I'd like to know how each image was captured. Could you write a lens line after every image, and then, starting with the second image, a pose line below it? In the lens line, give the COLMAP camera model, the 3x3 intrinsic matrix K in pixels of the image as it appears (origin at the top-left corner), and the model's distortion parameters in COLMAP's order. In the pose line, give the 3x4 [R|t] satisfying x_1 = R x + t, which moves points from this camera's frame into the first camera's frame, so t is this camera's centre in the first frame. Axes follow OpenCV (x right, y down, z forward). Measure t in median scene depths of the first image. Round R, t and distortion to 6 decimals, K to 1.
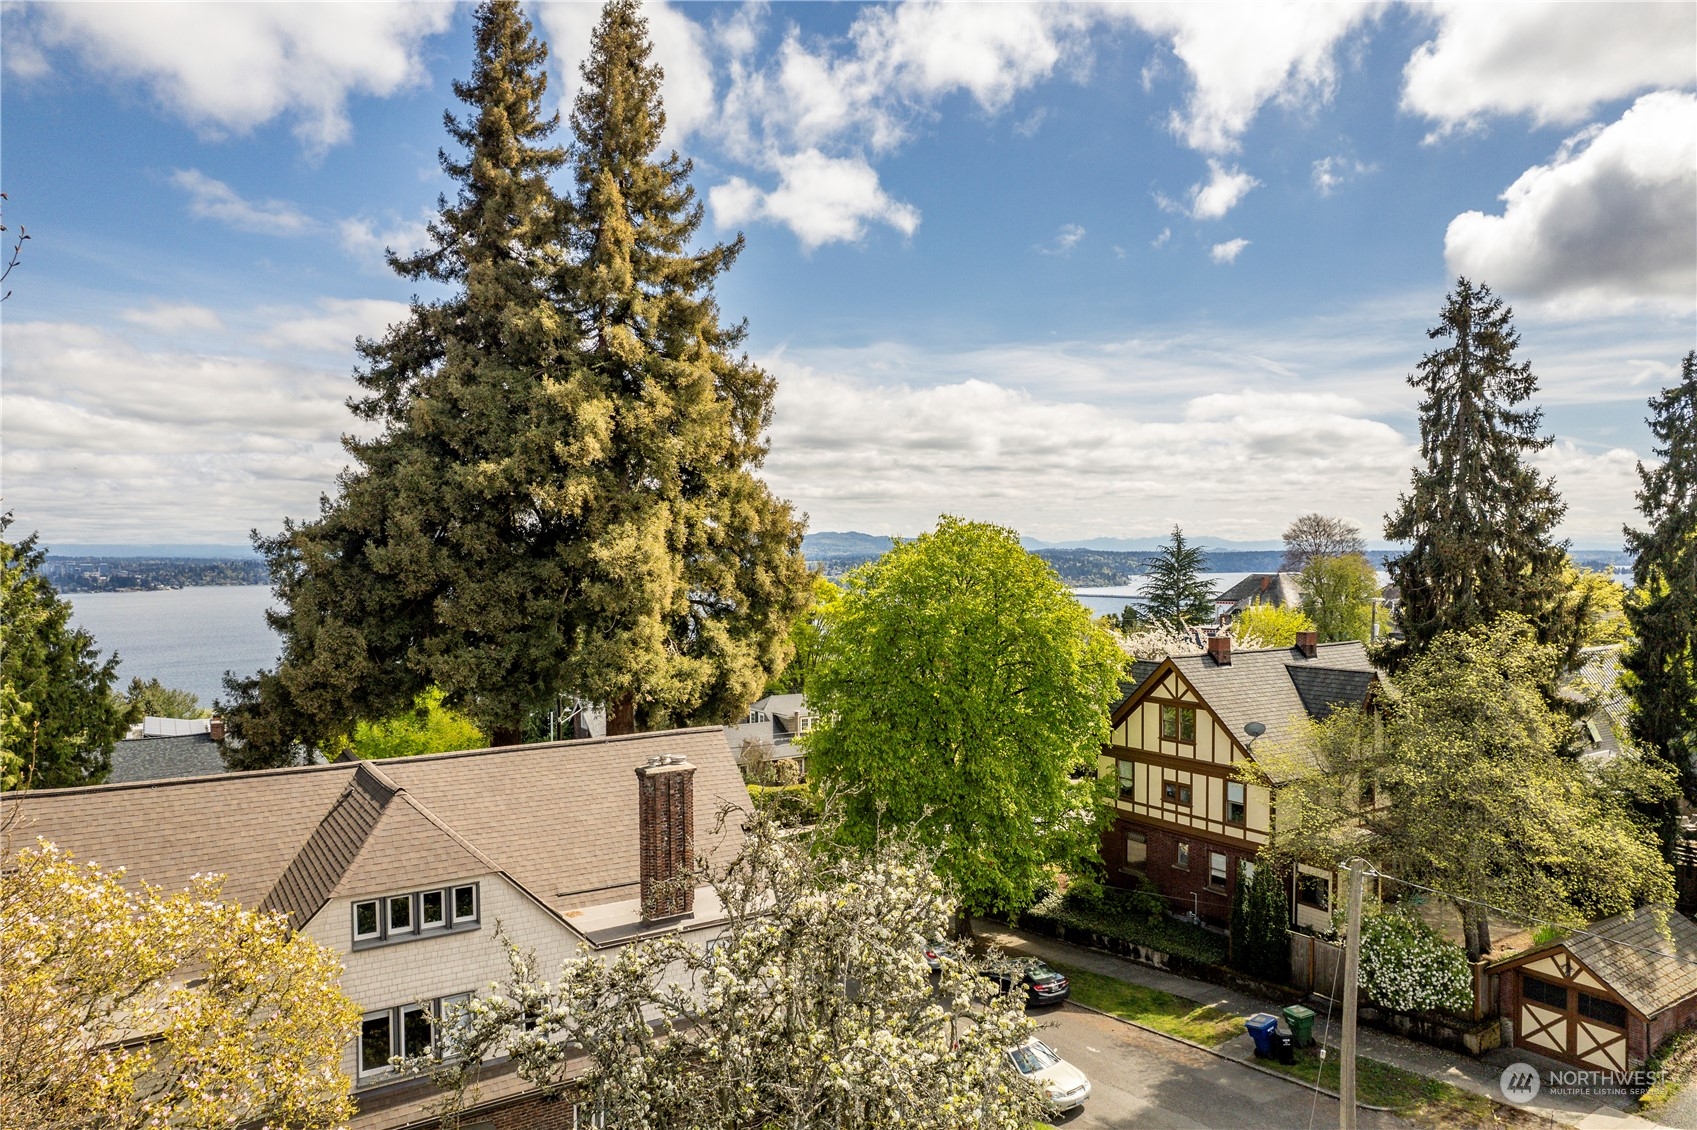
lens RADIAL K [[1086.0, 0, 846.6], [0, 1086.0, 577.2], [0, 0, 1]] dist [-0.075016, 0.074987]
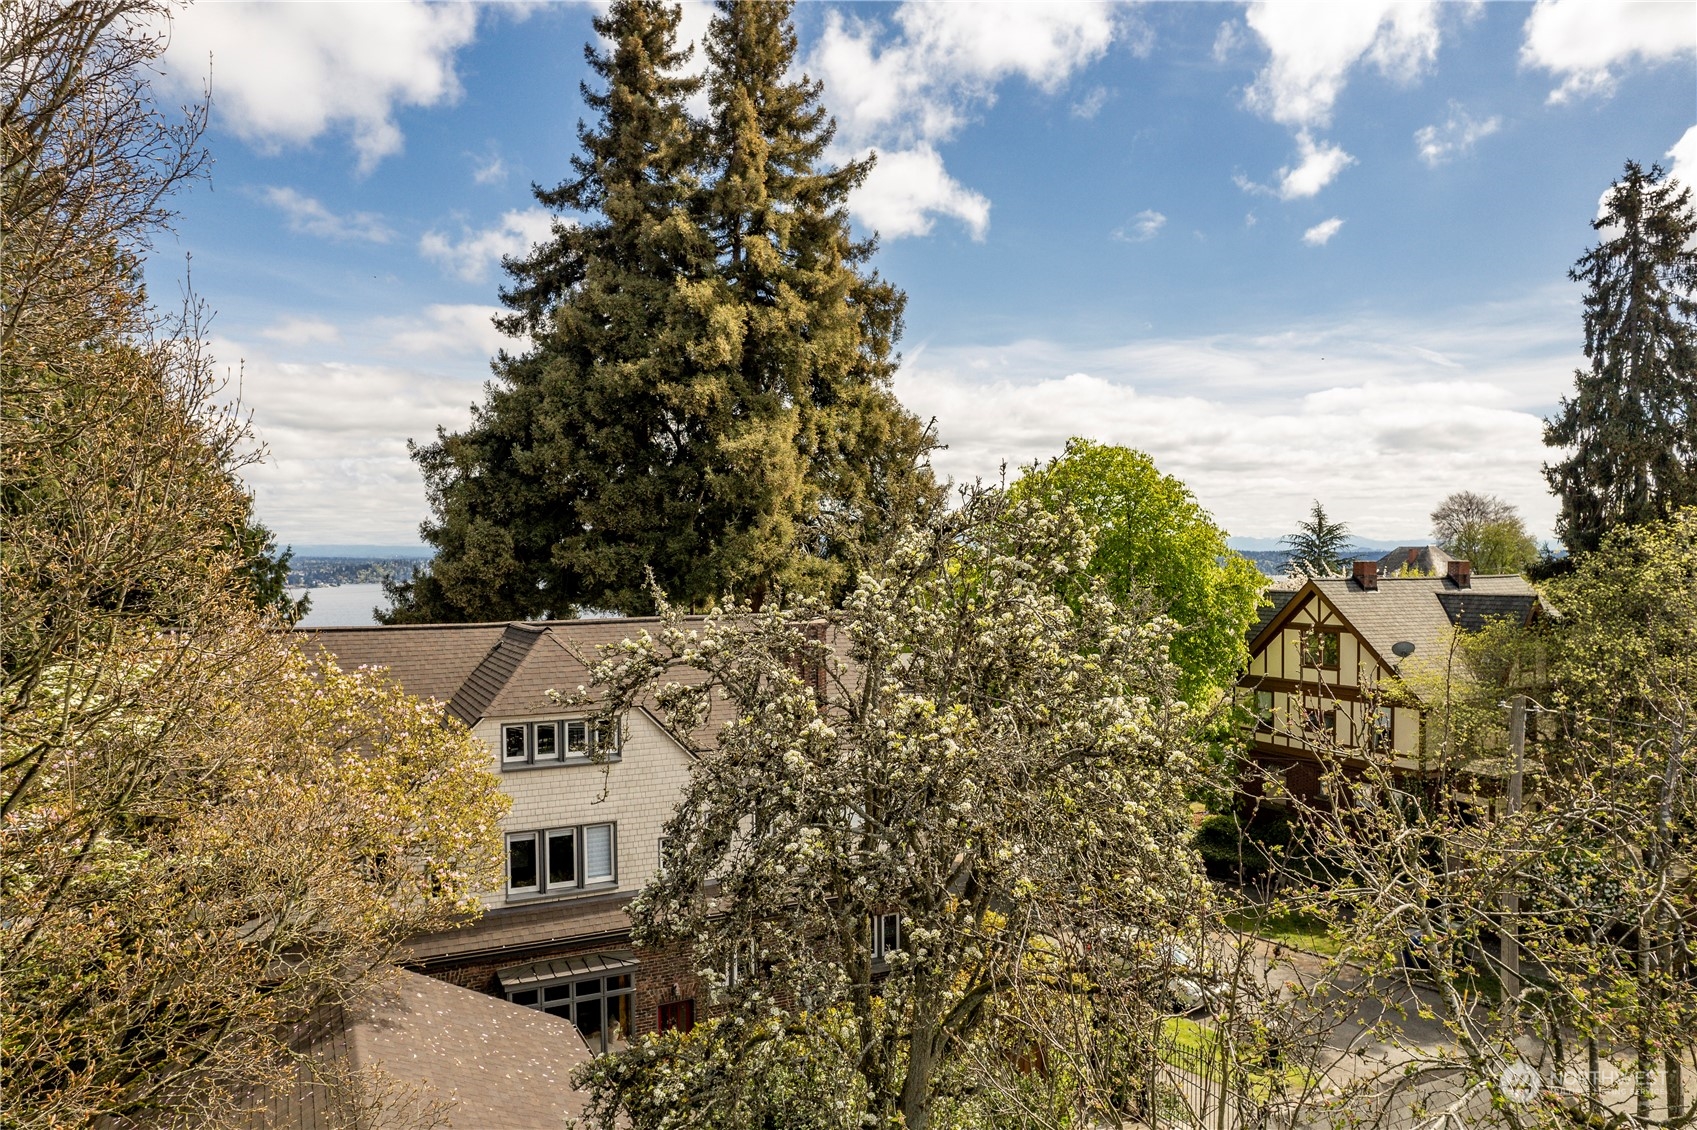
lens RADIAL K [[1091.7, 0, 855.7], [0, 1091.7, 572.8], [0, 0, 1]] dist [-0.086571, 0.079115]
pose [[0.994136, -0.000486, -0.108137, -0.002826], [-0.000458, 0.999962, -0.008707, 0.093501], [0.108137, 0.008706, 0.994098, -0.007829]]
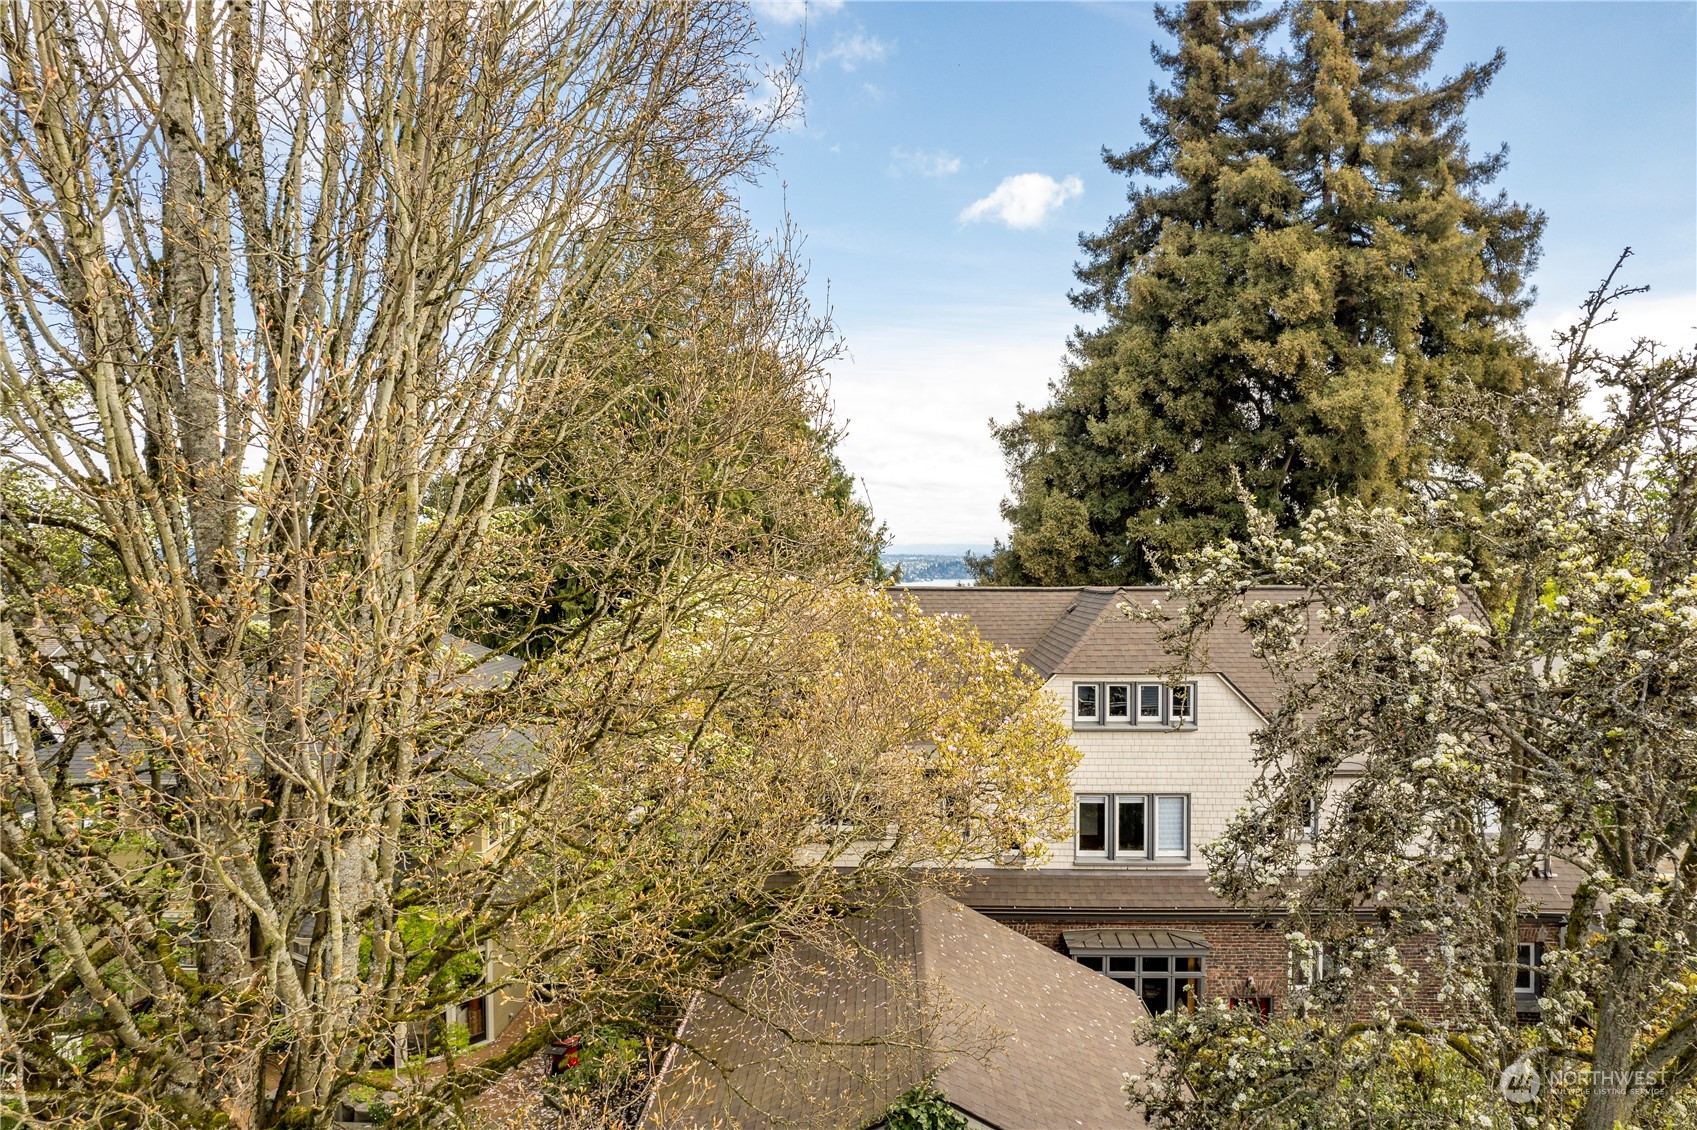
lens RADIAL K [[1088.8, 0, 848.3], [0, 1088.8, 575.3], [0, 0, 1]] dist [-0.090689, 0.075485]
pose [[0.805736, 0.008501, -0.592214, -0.012352], [-0.012113, 0.999924, -0.002126, 0.116636], [0.592151, 0.008887, 0.805778, 0.017896]]
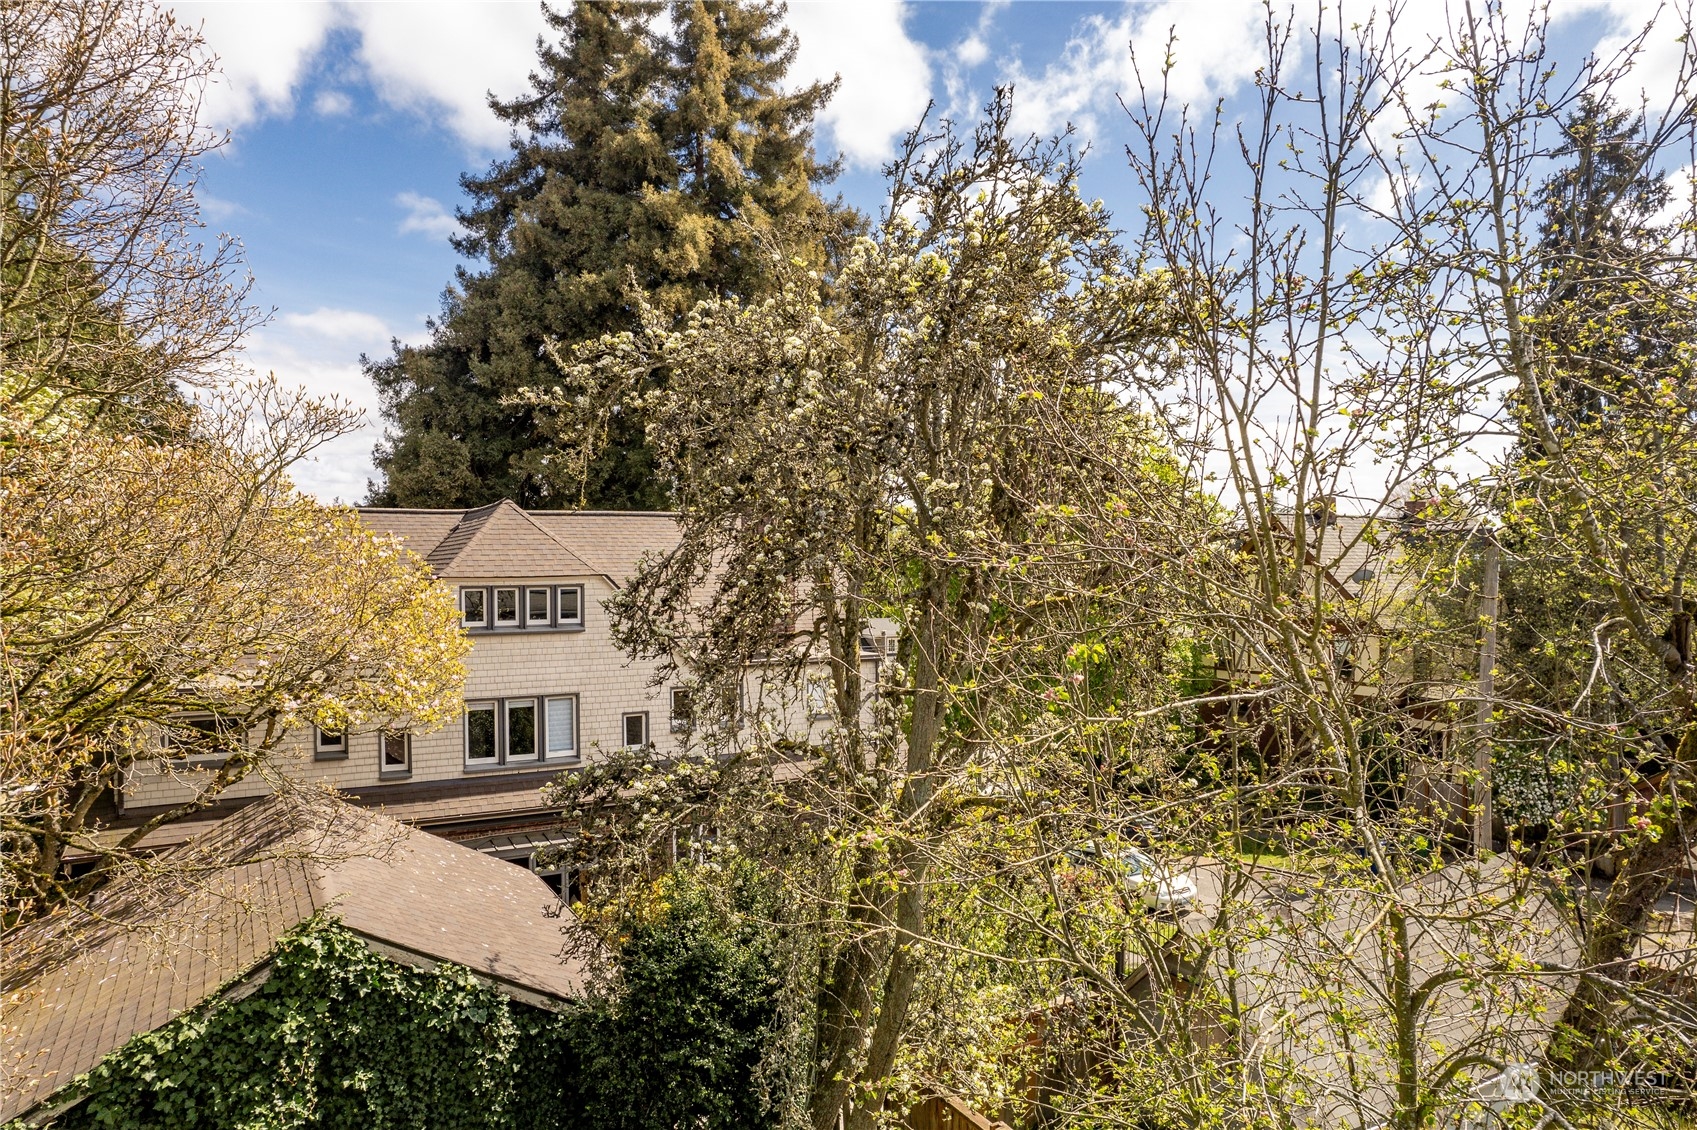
lens RADIAL K [[1091.7, 0, 855.7], [0, 1091.7, 572.8], [0, 0, 1]] dist [-0.086571, 0.079115]
pose [[0.997795, 0.000713, -0.066368, -0.013605], [-0.001478, 0.999933, -0.011467, 0.171028], [0.066356, 0.011540, 0.997729, 0.005184]]
